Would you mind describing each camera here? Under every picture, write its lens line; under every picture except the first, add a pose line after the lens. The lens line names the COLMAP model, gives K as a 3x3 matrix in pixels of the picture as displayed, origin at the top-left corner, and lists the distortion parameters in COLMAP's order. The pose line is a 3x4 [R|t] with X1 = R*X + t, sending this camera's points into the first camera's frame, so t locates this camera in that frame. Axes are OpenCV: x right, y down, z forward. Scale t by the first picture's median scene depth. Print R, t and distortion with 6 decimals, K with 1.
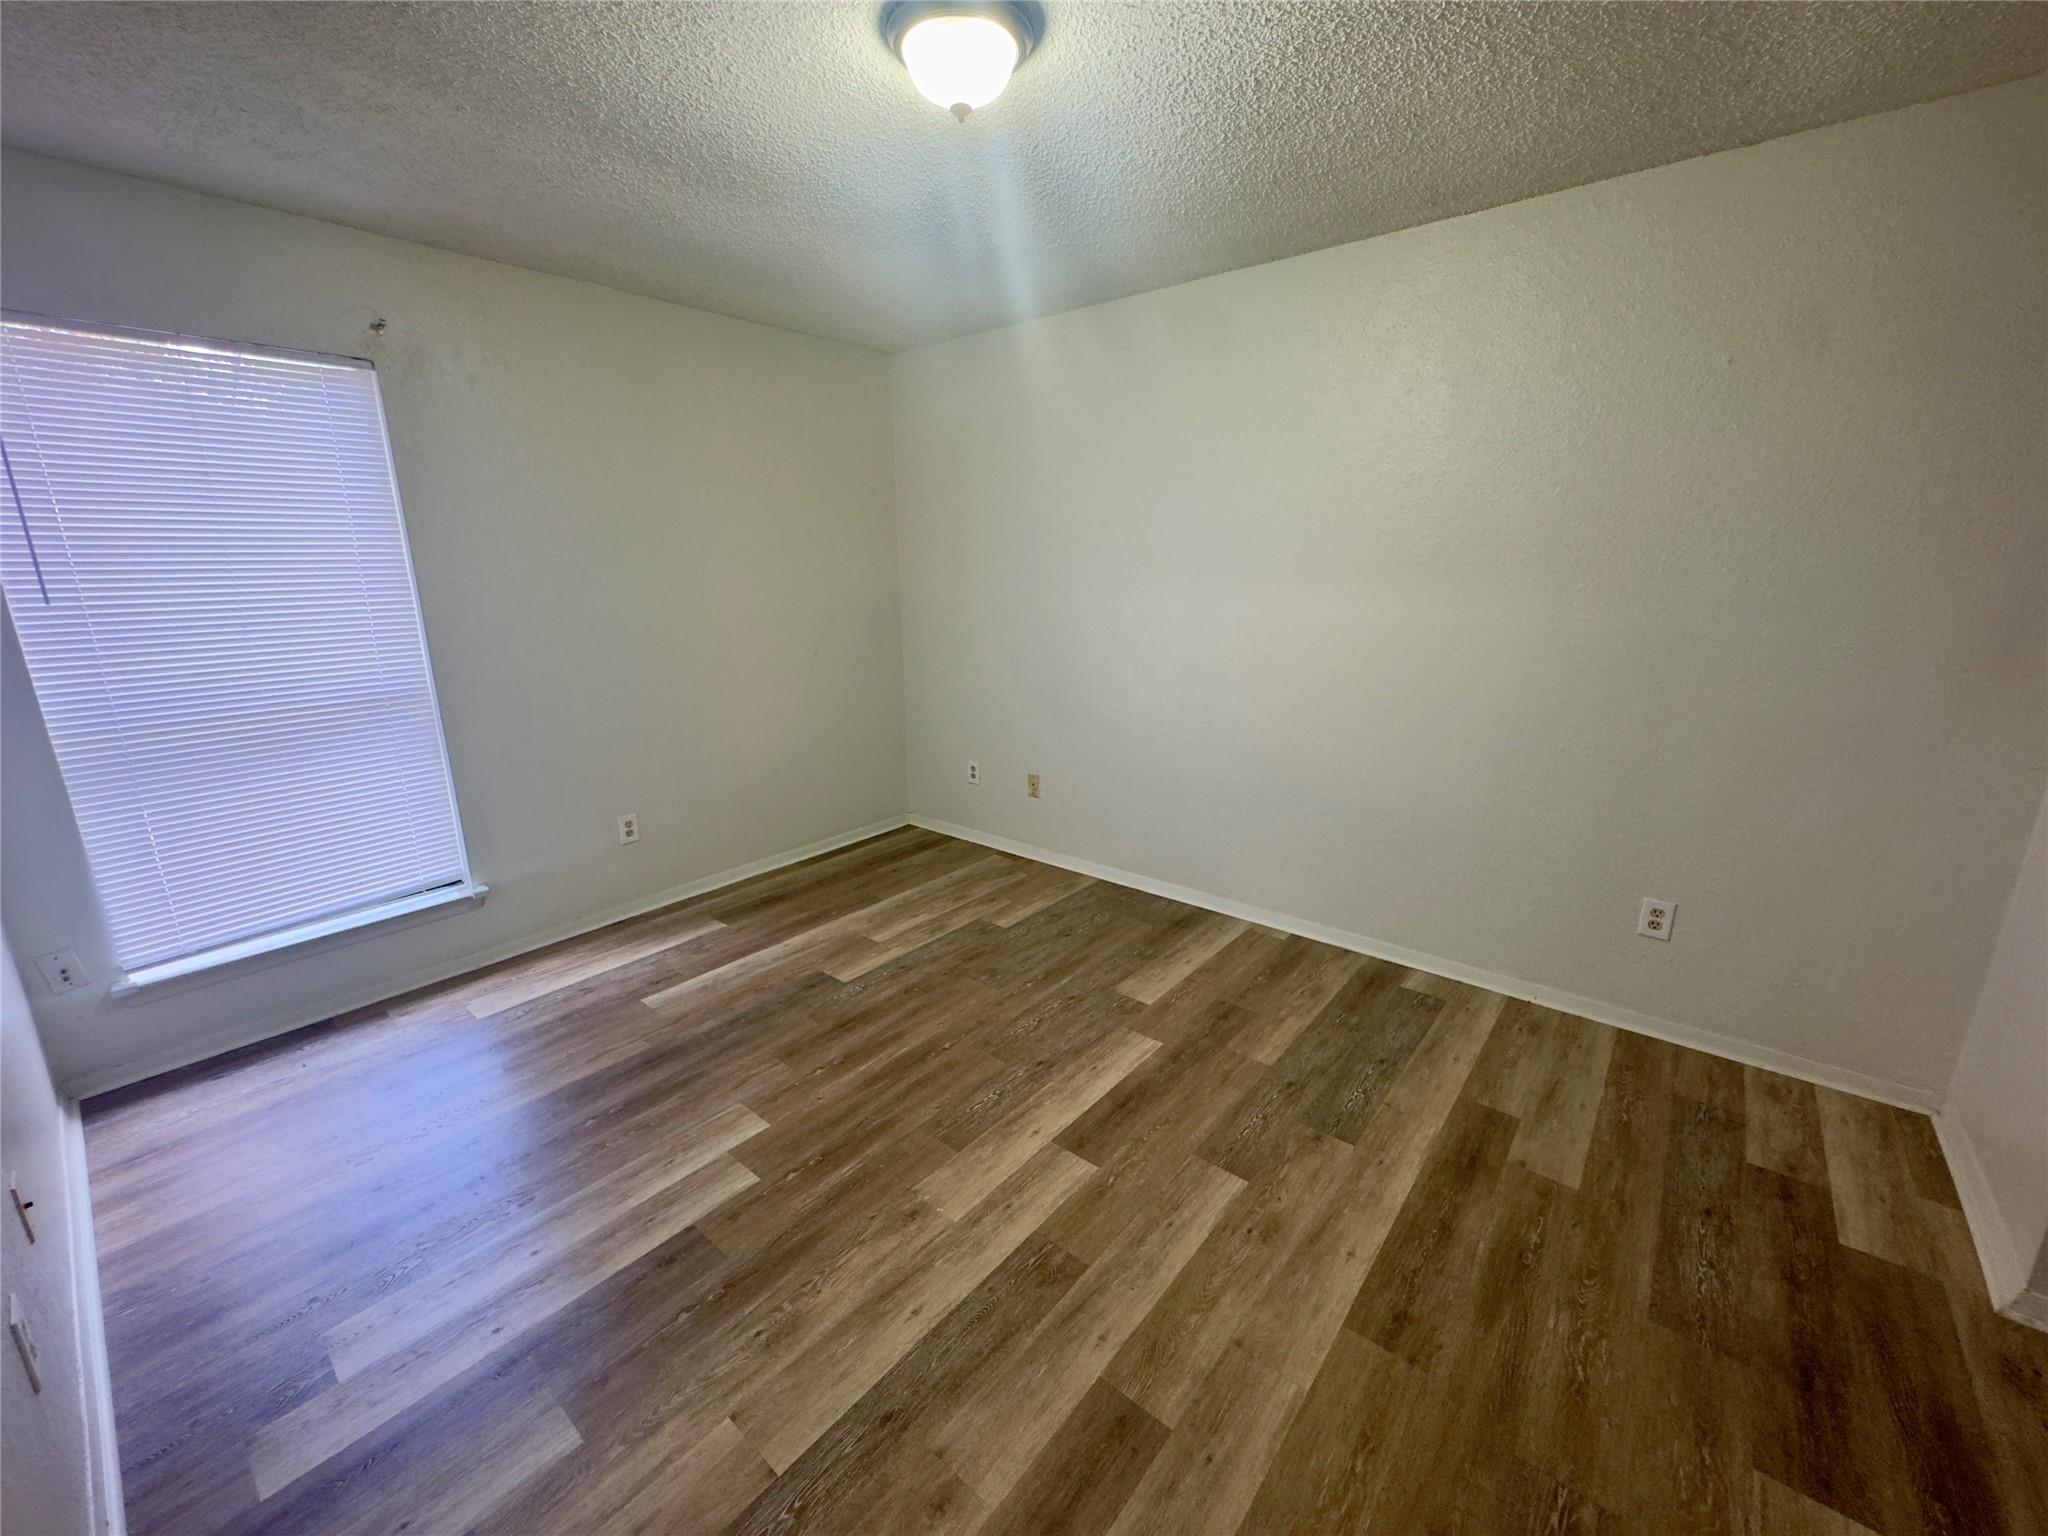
lens RADIAL K [[819.9, 0, 1024.0], [0, 819.9, 768.0], [0, 0, 1]] dist [-0.004962, 0.000922]
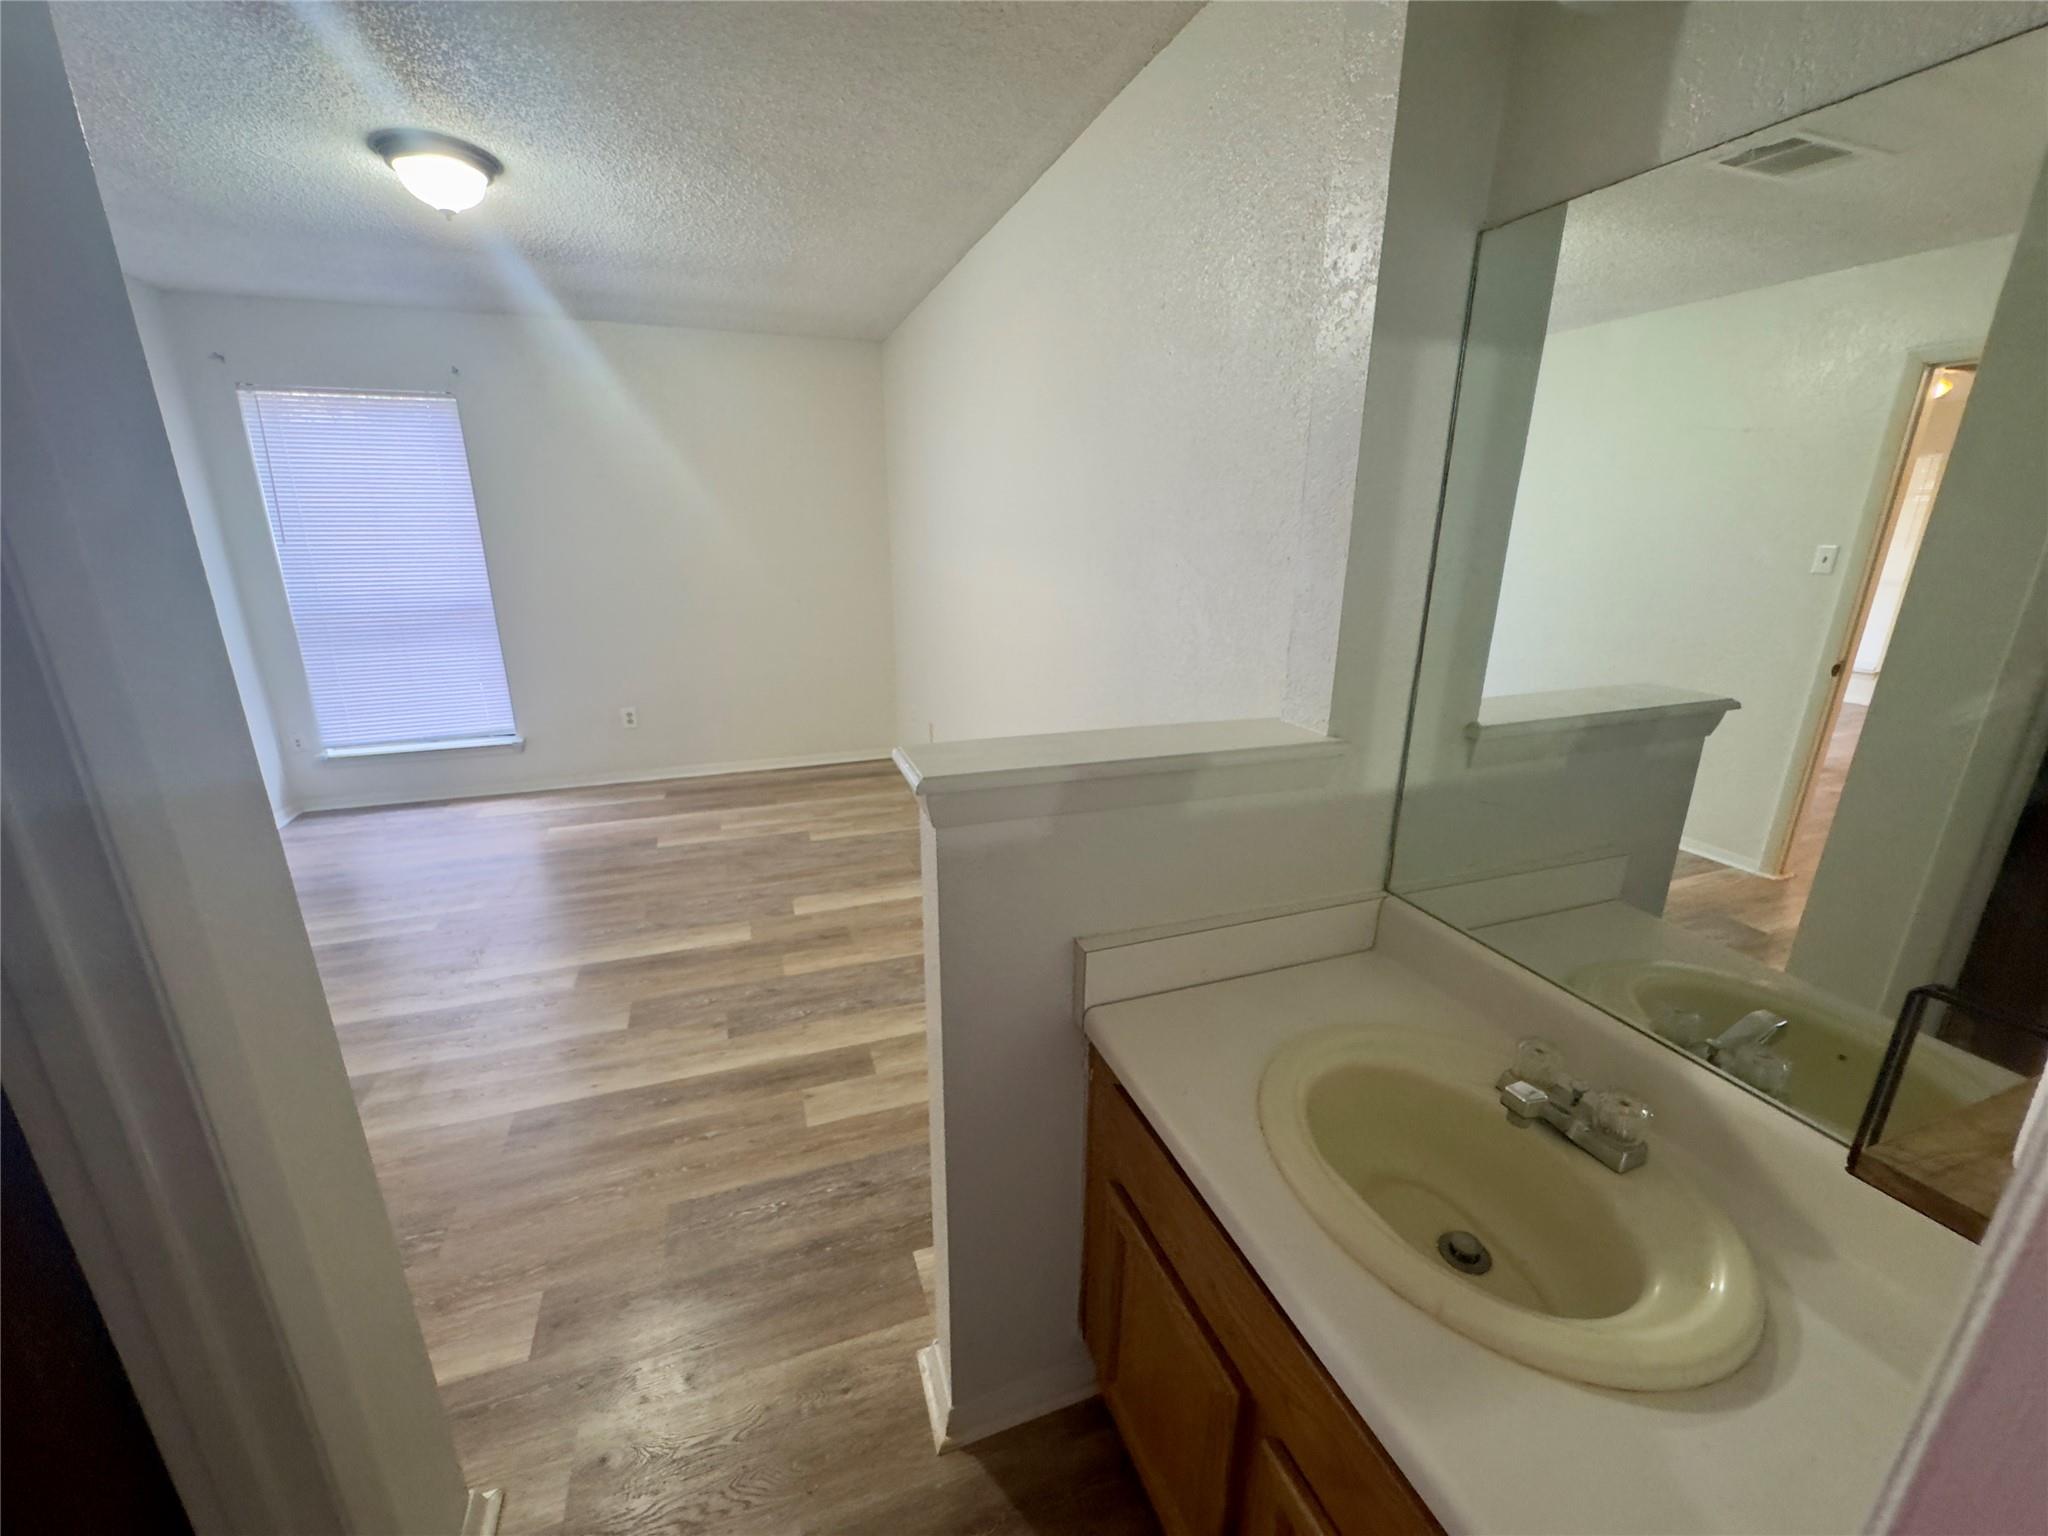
lens RADIAL K [[819.9, 0, 1024.0], [0, 819.9, 768.0], [0, 0, 1]] dist [-0.004962, 0.000922]
pose [[0.862225, 0.158347, -0.481139, 0.936971], [-0.135966, 0.987372, 0.081296, -0.056346], [0.487937, -0.004677, 0.872867, 0.132009]]
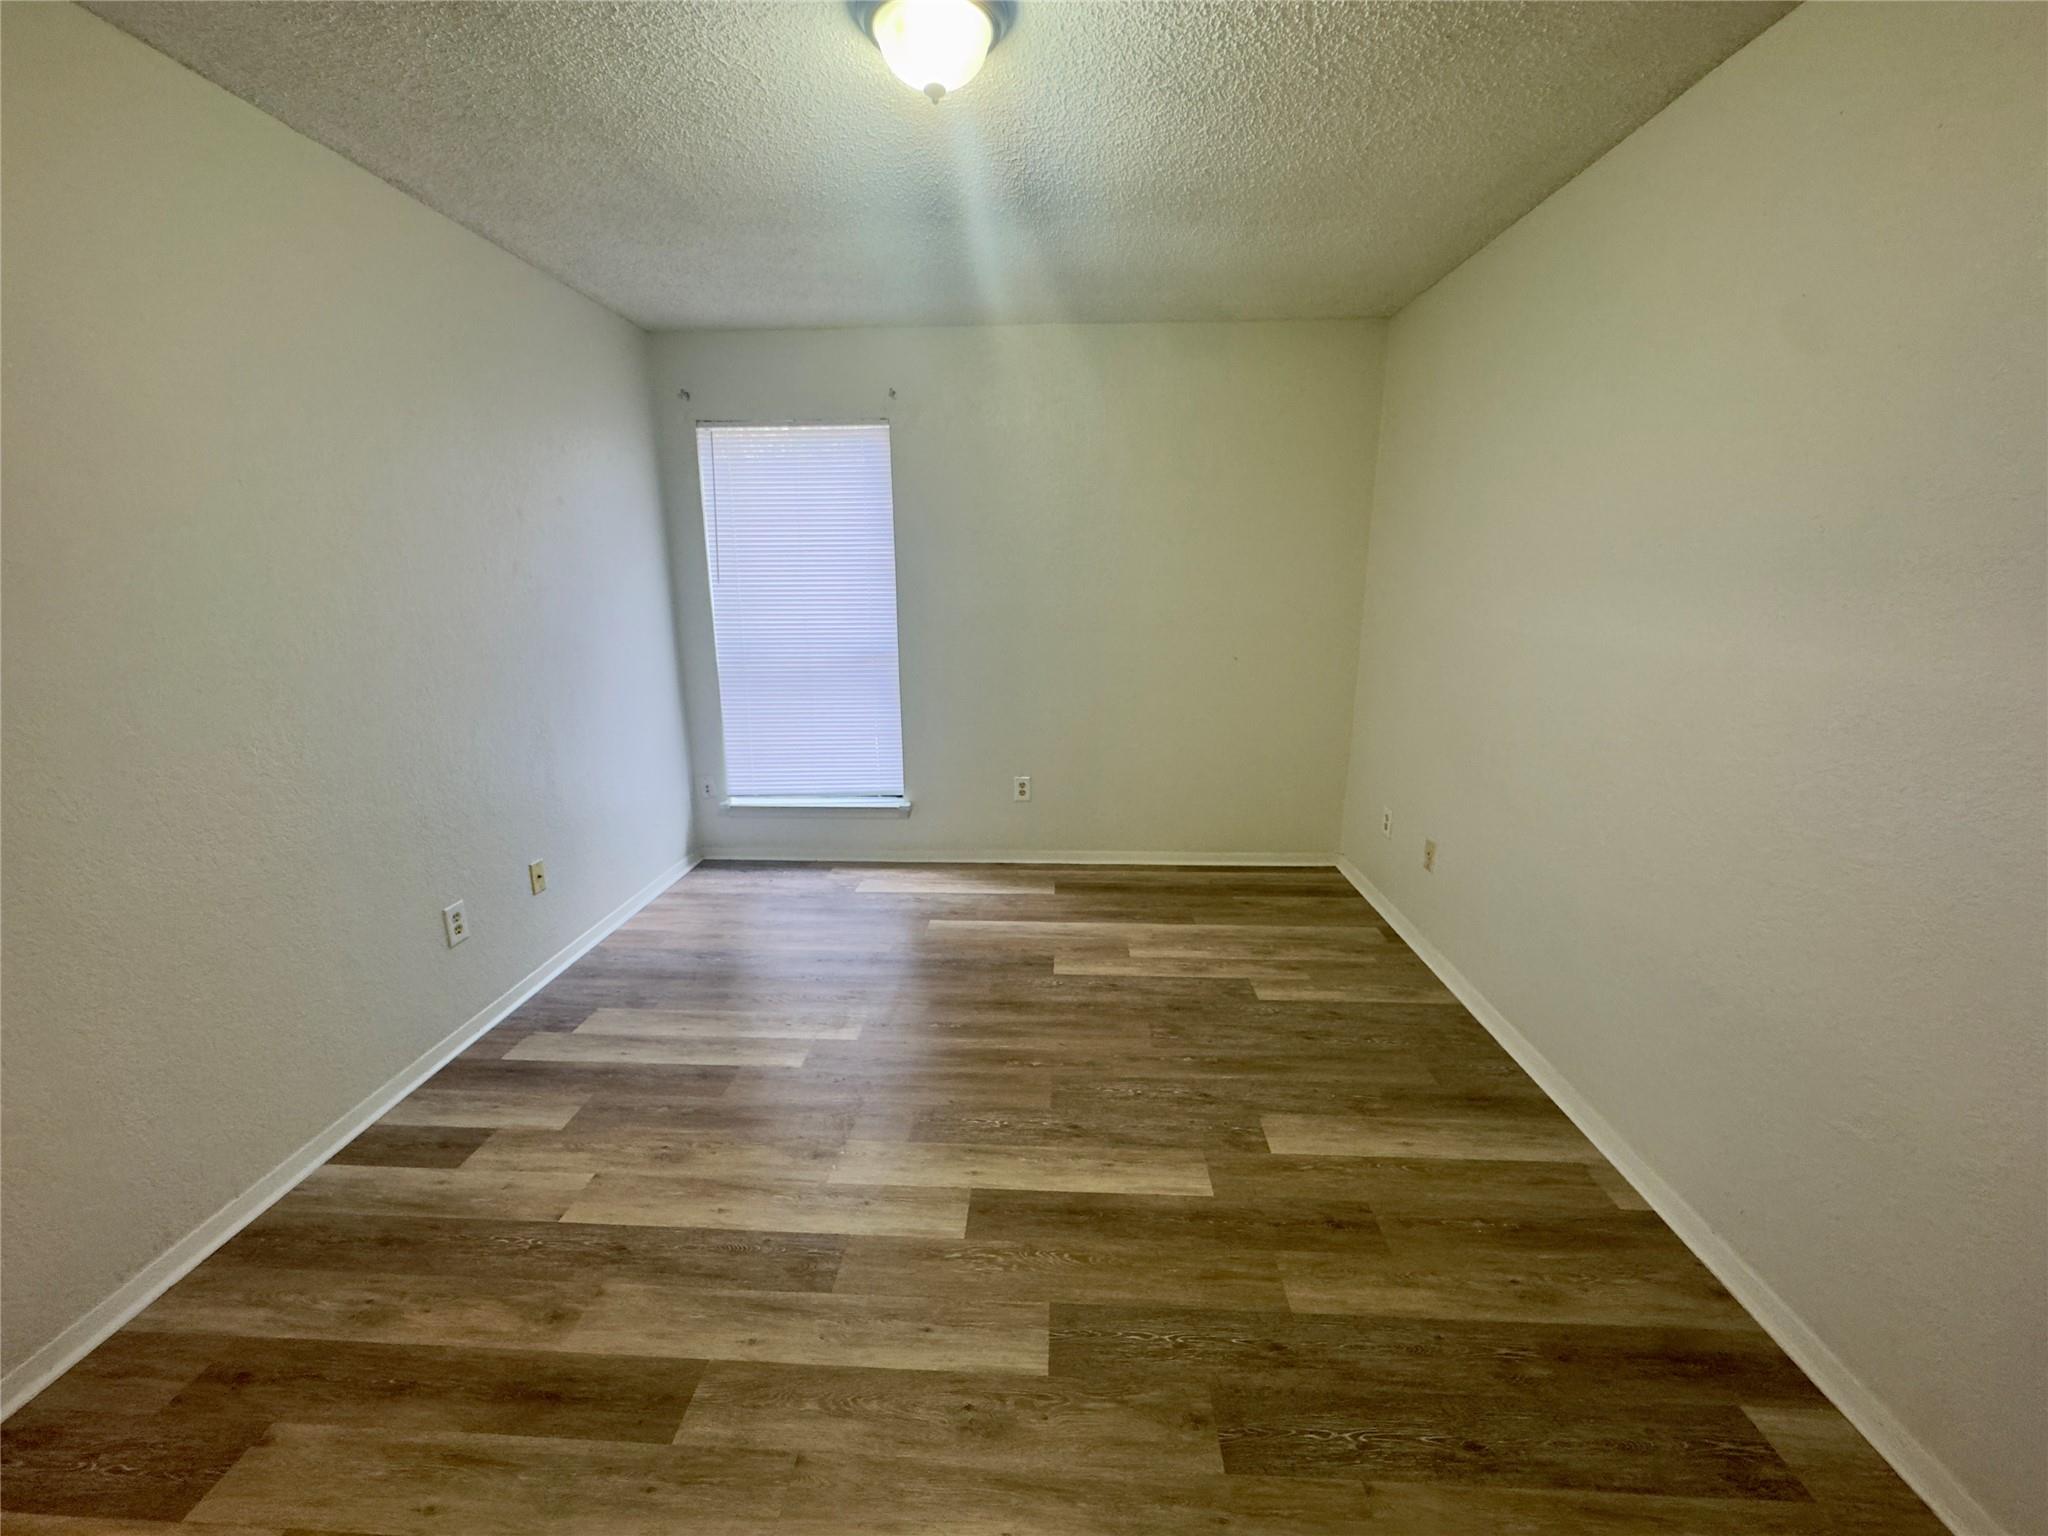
lens RADIAL K [[819.9, 0, 1024.0], [0, 819.9, 768.0], [0, 0, 1]] dist [-0.004962, 0.000922]
pose [[0.603232, 0.192997, -0.773863, 0.510456], [-0.197510, 0.976207, 0.089501, -0.074124], [0.772723, 0.098856, 0.626998, 0.311658]]
